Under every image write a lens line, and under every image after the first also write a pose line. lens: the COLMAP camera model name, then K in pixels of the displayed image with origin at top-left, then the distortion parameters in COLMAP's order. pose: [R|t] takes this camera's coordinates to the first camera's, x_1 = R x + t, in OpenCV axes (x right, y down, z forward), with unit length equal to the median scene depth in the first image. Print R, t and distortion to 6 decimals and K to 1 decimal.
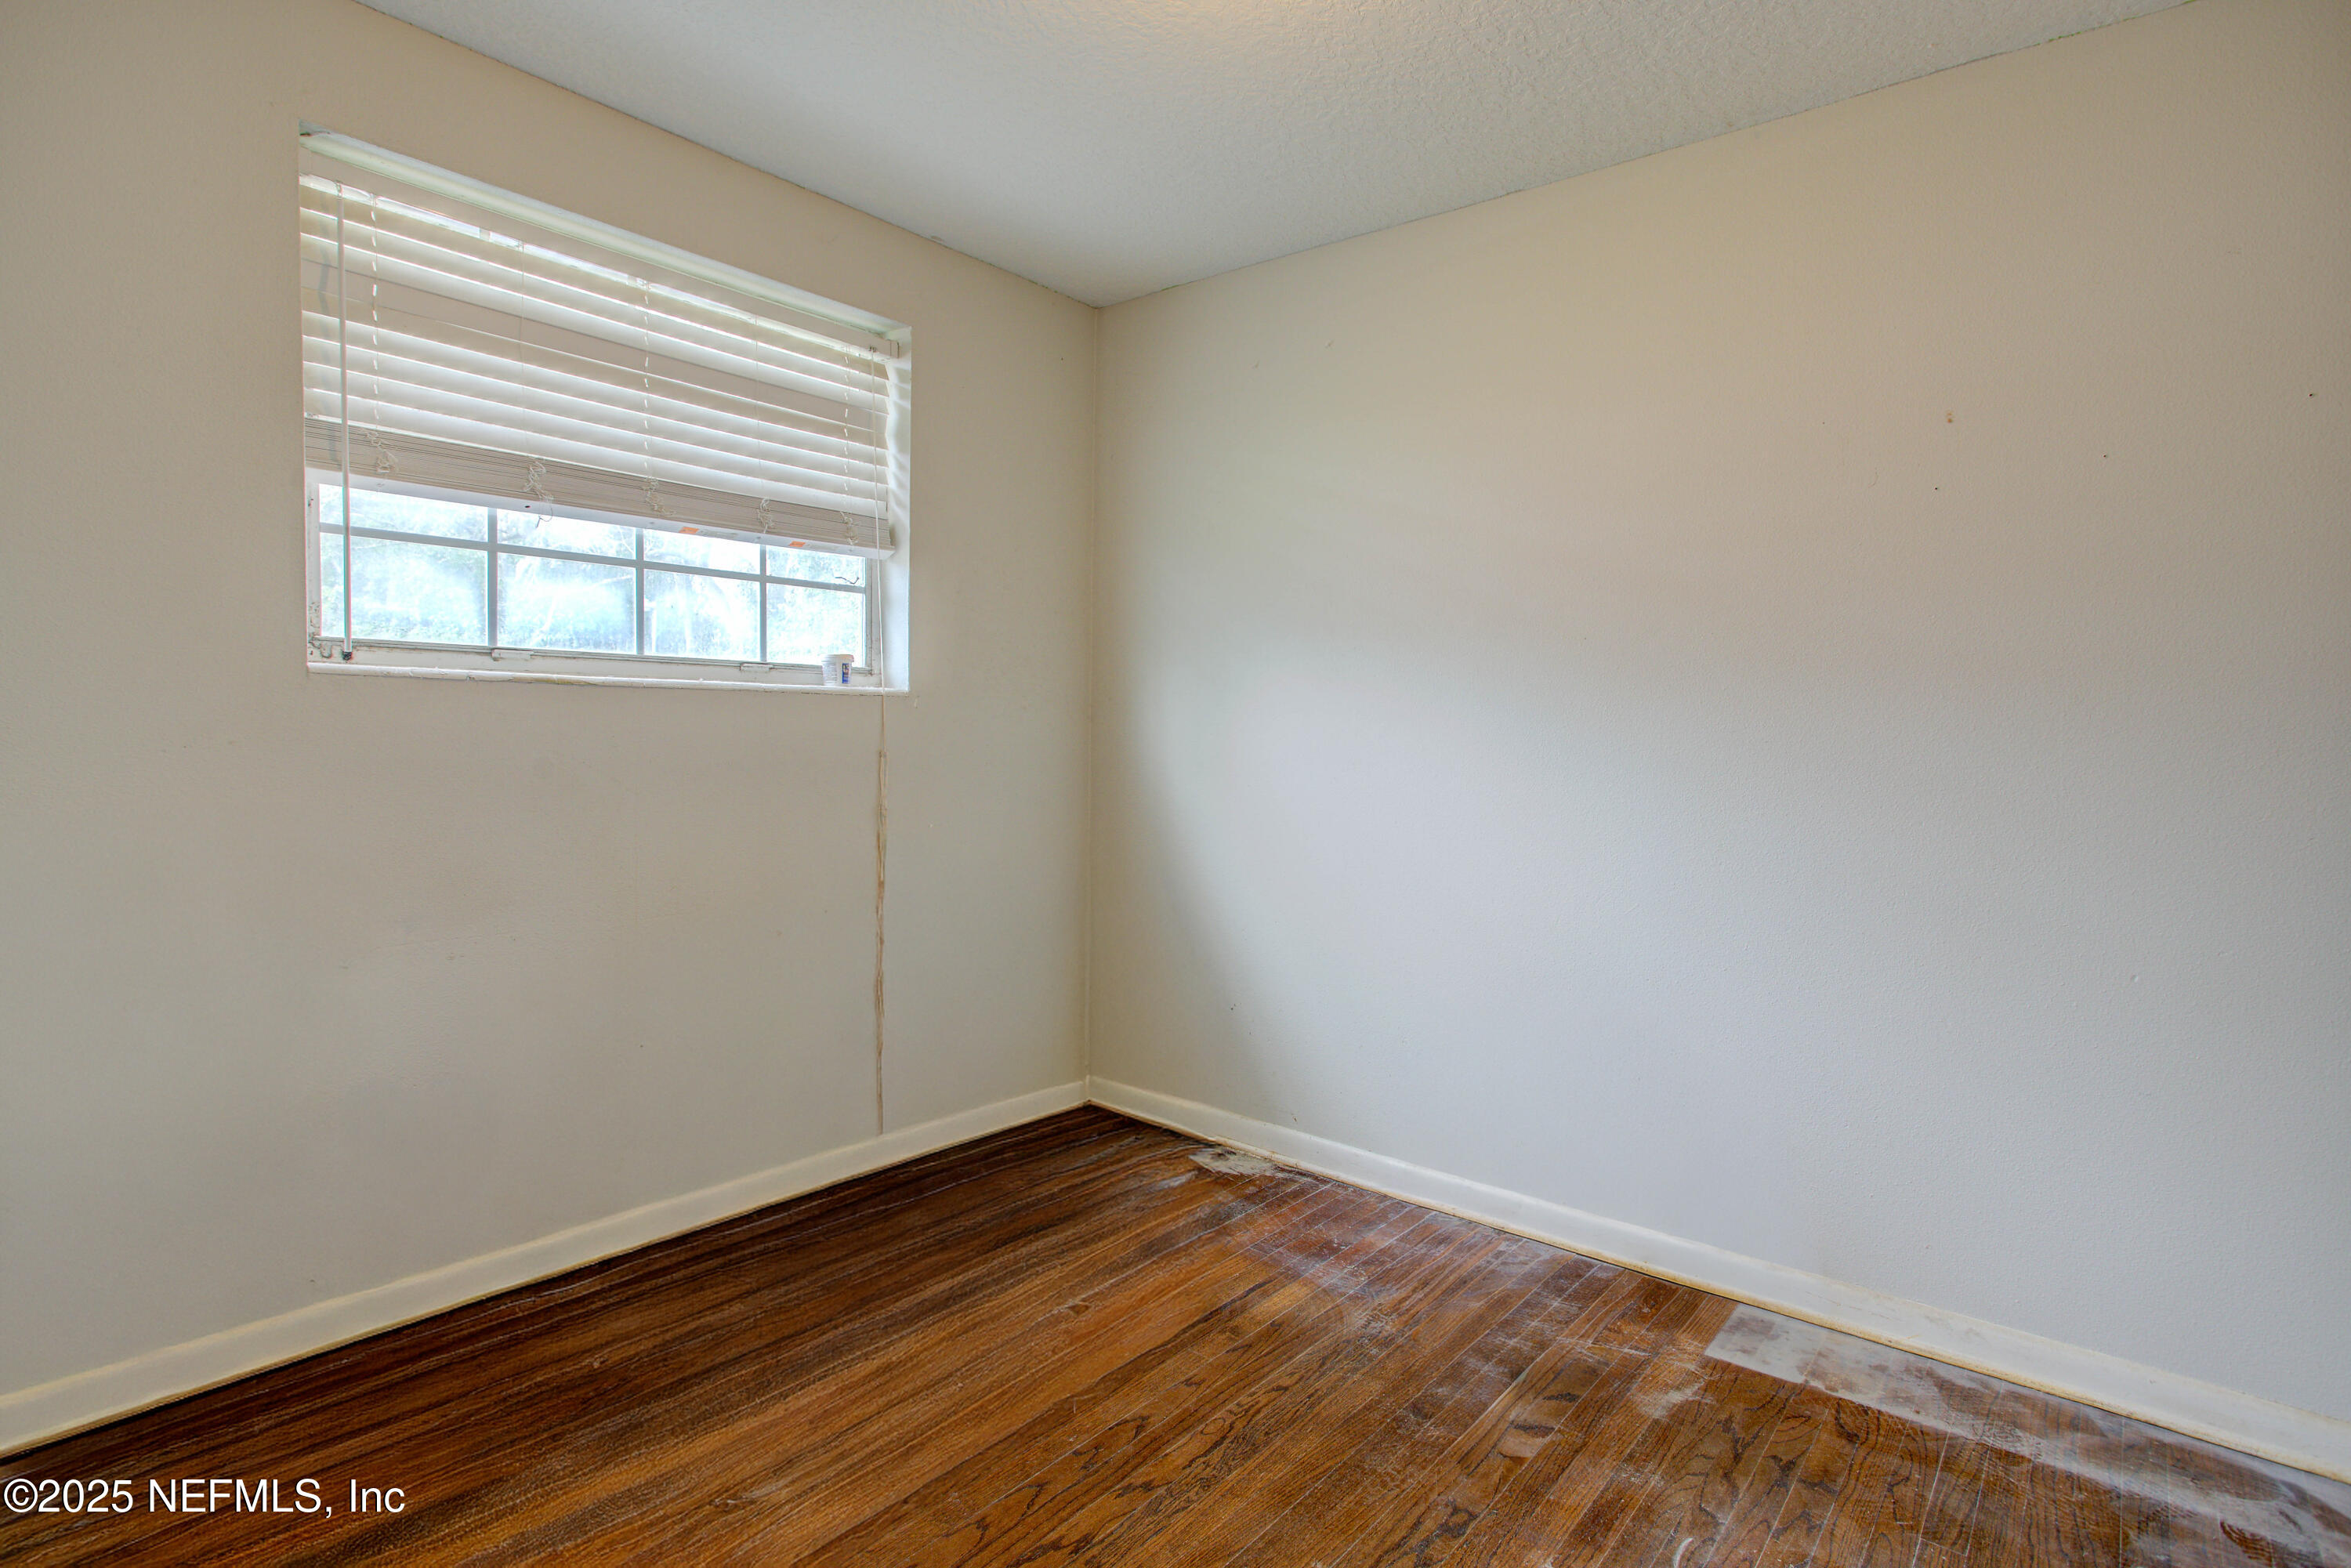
lens RADIAL K [[1222.5, 0, 1158.6], [0, 1222.5, 781.7], [0, 0, 1]] dist [-0.021189, 0.009716]
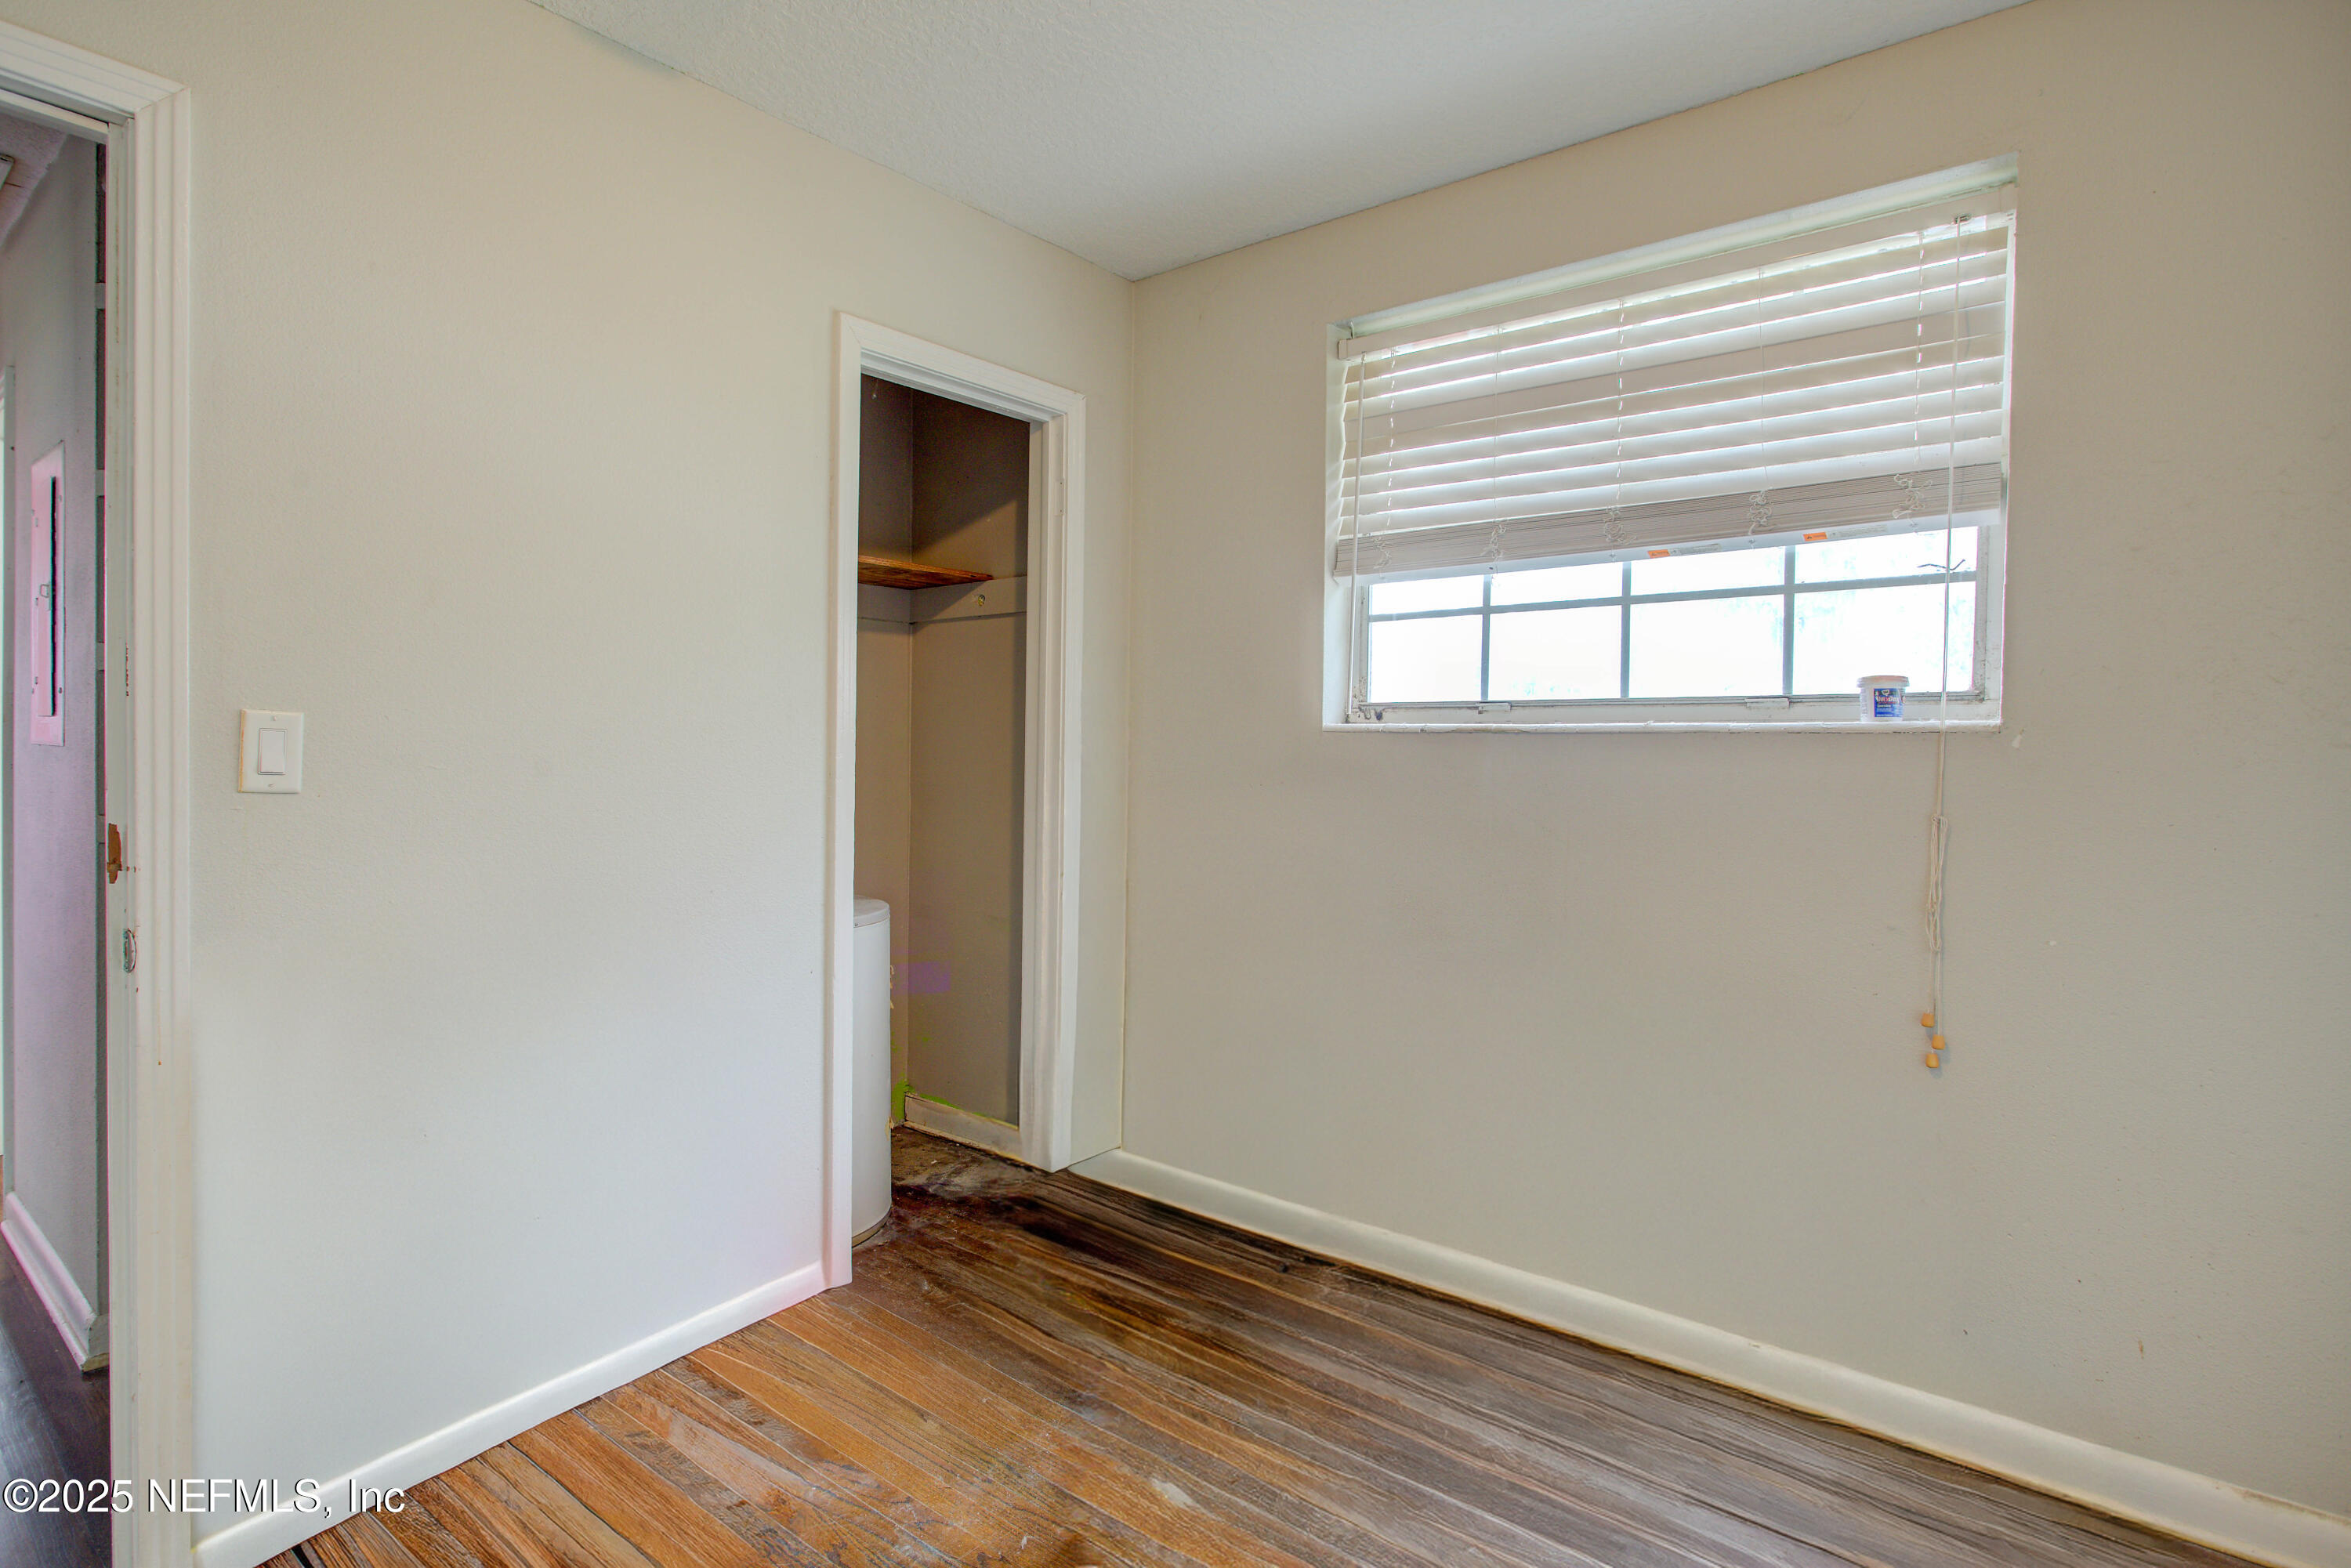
lens RADIAL K [[1211.1, 0, 1160.1], [0, 1211.1, 782.2], [0, 0, 1]] dist [-0.018594, 0.007835]
pose [[-0.016846, 0.006629, -0.999836, 0.459227], [-0.057524, 0.998315, 0.007588, -0.024762], [0.998202, 0.057642, -0.016436, 0.615190]]
